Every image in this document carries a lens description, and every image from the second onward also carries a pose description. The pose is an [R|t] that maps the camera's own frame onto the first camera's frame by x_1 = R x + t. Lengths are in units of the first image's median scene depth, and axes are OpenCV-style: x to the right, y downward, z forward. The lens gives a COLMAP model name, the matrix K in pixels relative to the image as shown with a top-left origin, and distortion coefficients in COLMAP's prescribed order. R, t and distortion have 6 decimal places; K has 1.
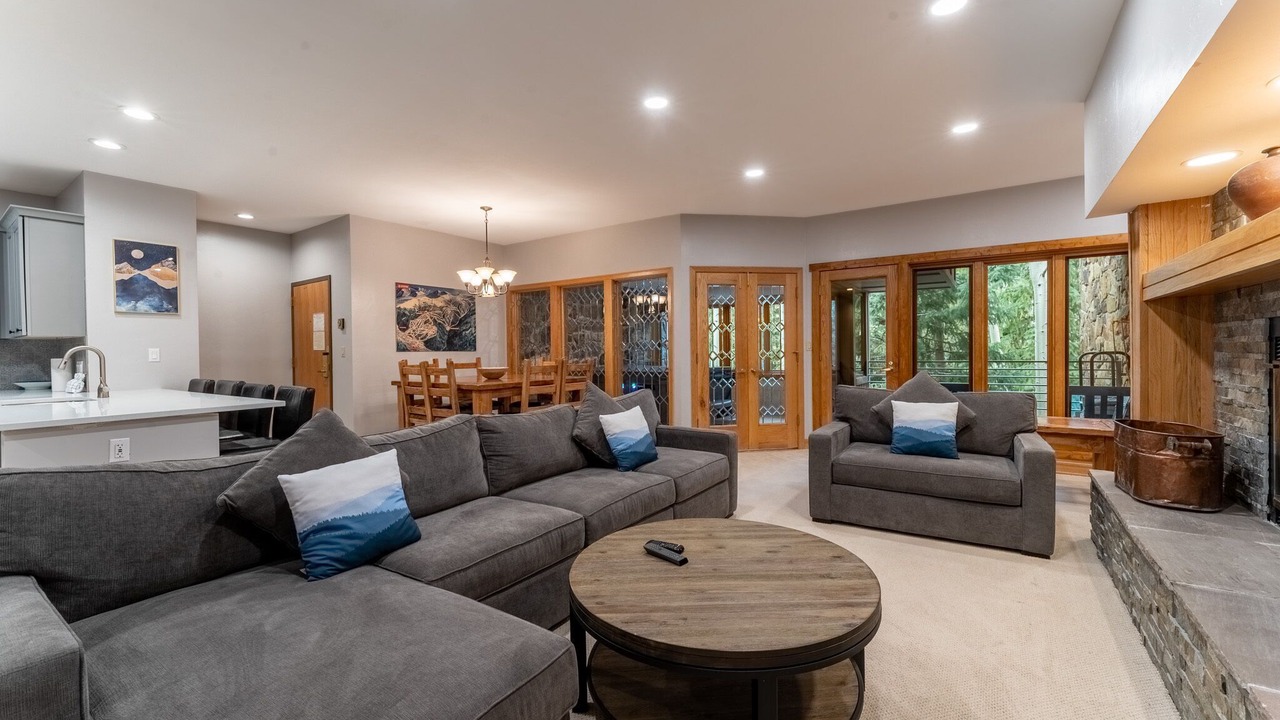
lens RADIAL K [[513.5, 0, 644.5], [0, 513.5, 358.5], [0, 0, 1]] dist [0.000452, 0.000187]
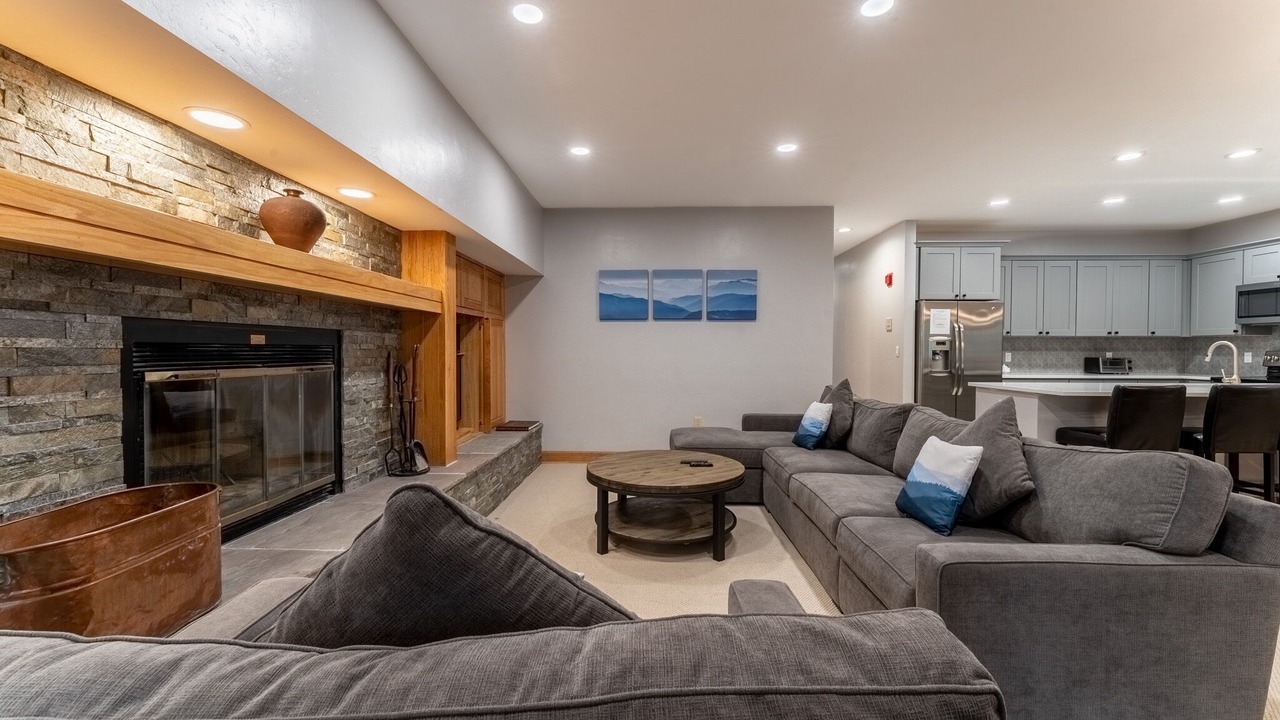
lens RADIAL K [[513.5, 0, 644.5], [0, 513.5, 358.5], [0, 0, 1]] dist [0.000452, 0.000187]
pose [[-0.843419, 0.022841, -0.536771, 0.402278], [0.004737, 0.999373, 0.035082, -0.016786], [0.537236, 0.027046, -0.842998, 0.834670]]
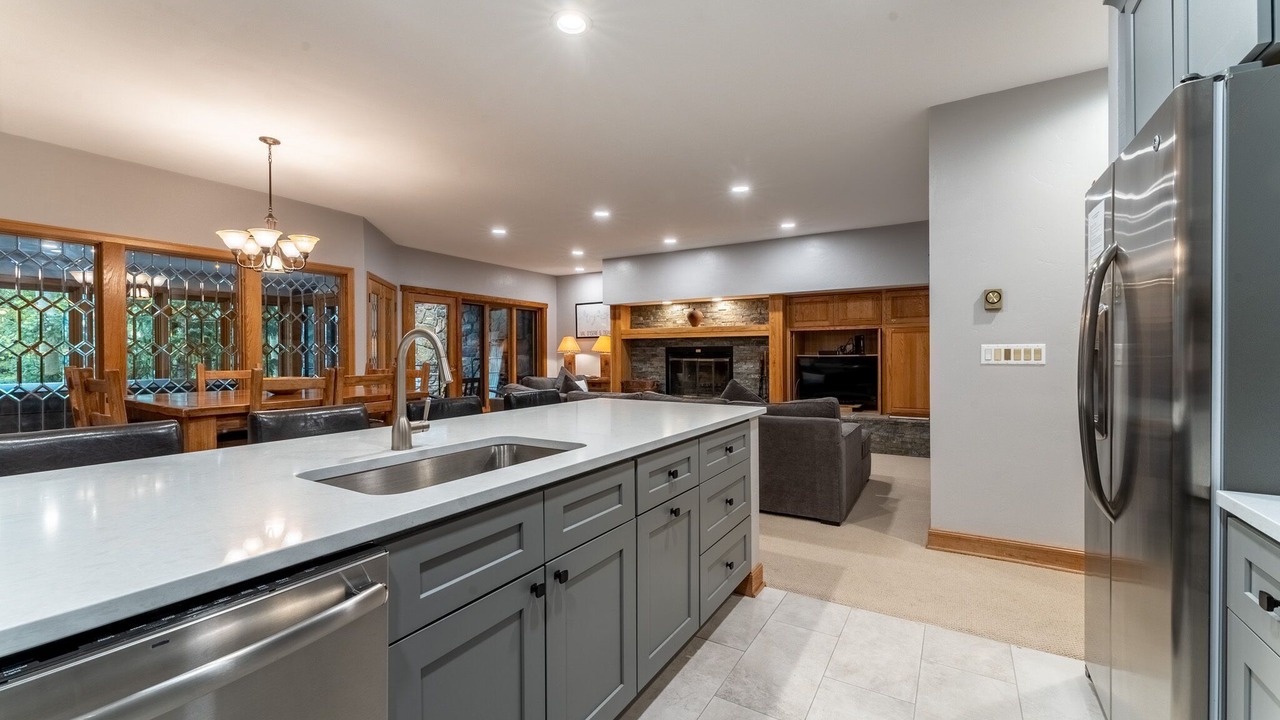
lens RADIAL K [[517.4, 0, 640.0], [0, 517.4, 360.0], [0, 0, 1]] dist [0.000784, 0.000041]
pose [[-0.037519, 0.004308, 0.999287, -1.016465], [0.018788, 0.999817, -0.003605, 0.009236], [-0.999119, 0.018639, -0.037593, 0.545777]]
